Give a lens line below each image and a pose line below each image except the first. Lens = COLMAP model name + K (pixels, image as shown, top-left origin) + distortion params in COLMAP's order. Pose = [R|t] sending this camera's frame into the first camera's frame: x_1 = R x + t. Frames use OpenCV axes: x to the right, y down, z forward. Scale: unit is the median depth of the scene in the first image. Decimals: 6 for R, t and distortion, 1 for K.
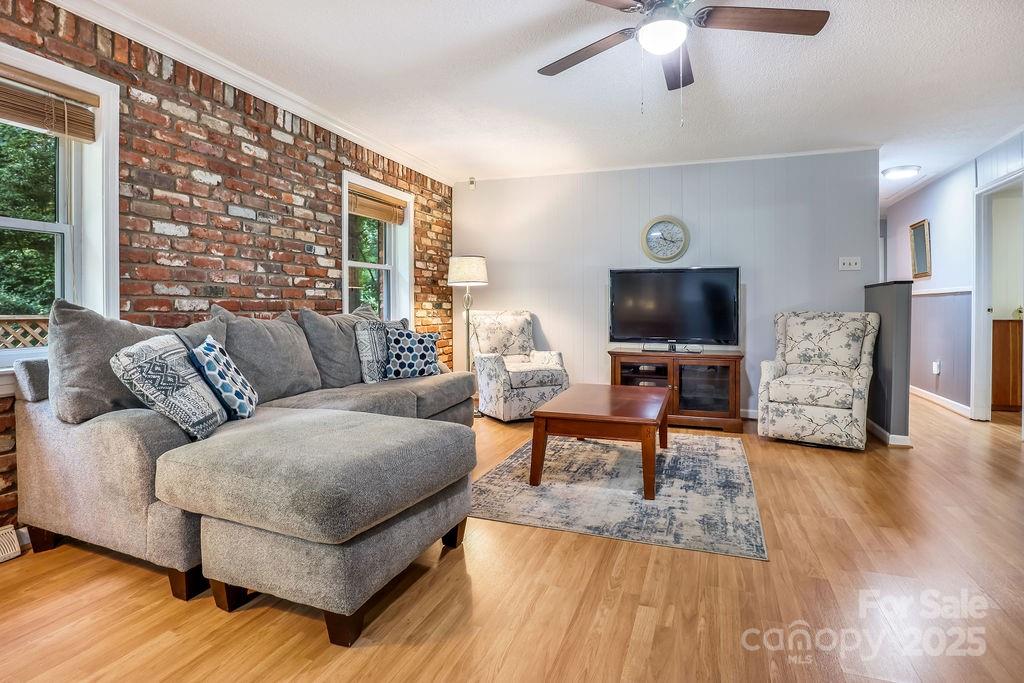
lens RADIAL K [[528.3, 0, 506.0], [0, 528.3, 320.7], [0, 0, 1]] dist [-0.060843, 0.029149]
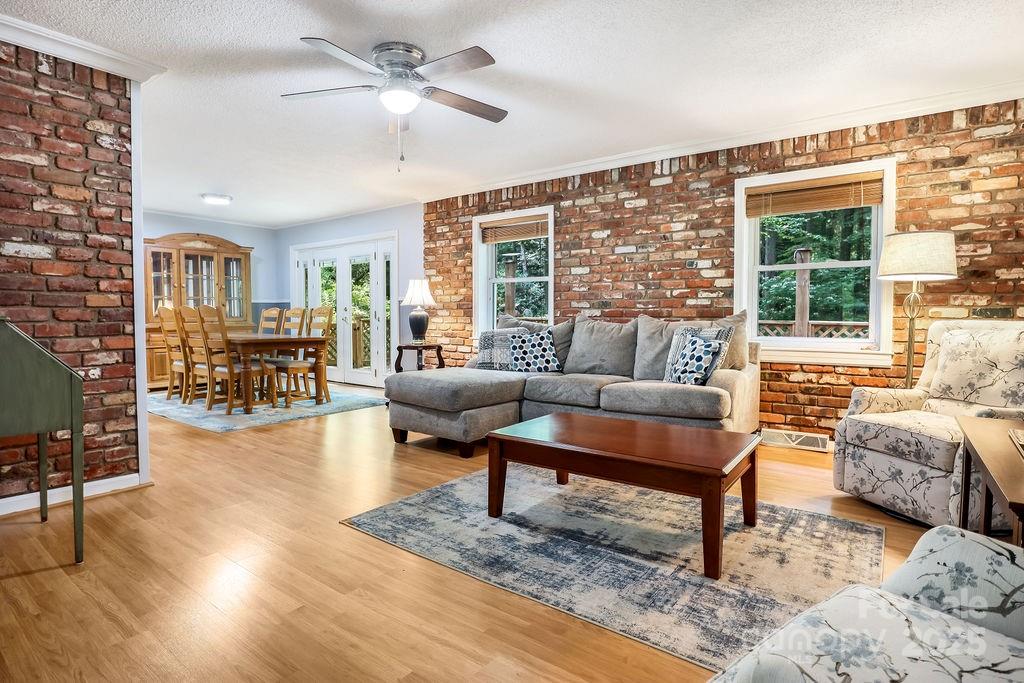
lens RADIAL K [[519.5, 0, 512.0], [0, 519.5, 341.5], [0, 0, 1]] dist [-0.049135, 0.015615]
pose [[-0.270256, 0.048619, -0.961560, 0.973556], [-0.024394, 0.998058, 0.057321, -0.025312], [0.962479, 0.038948, -0.268545, 1.072175]]
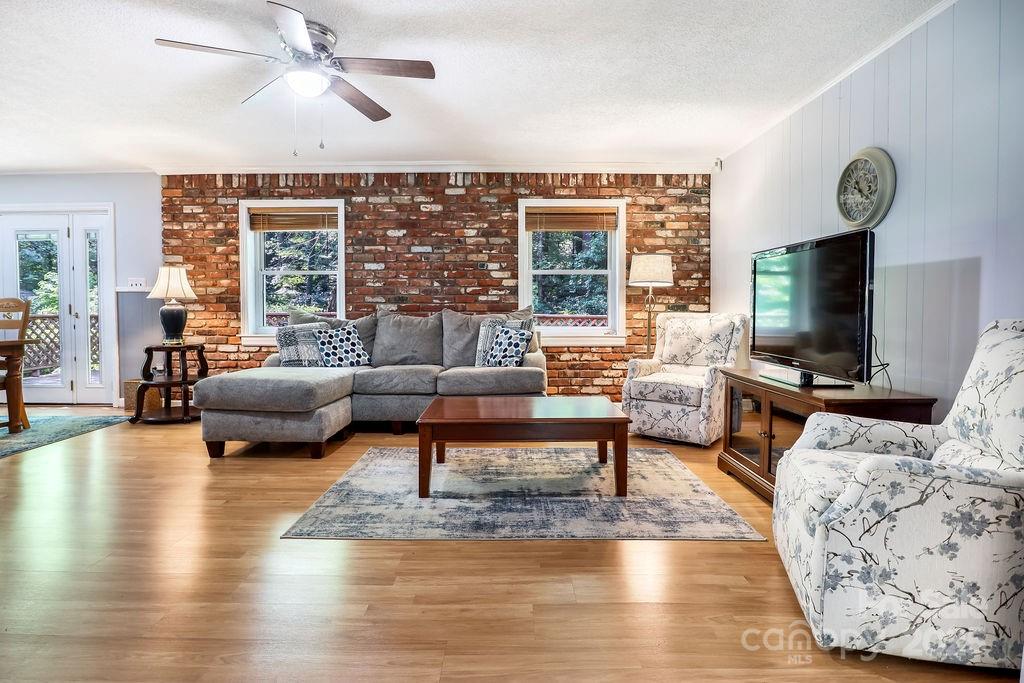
lens RADIAL K [[523.1, 0, 511.5], [0, 523.1, 333.7], [0, 0, 1]] dist [-0.053943, 0.000721]
pose [[0.362003, 0.042767, -0.931195, 1.067061], [-0.024524, 0.999038, 0.036349, -0.014643], [0.931854, 0.009678, 0.362704, 0.666372]]
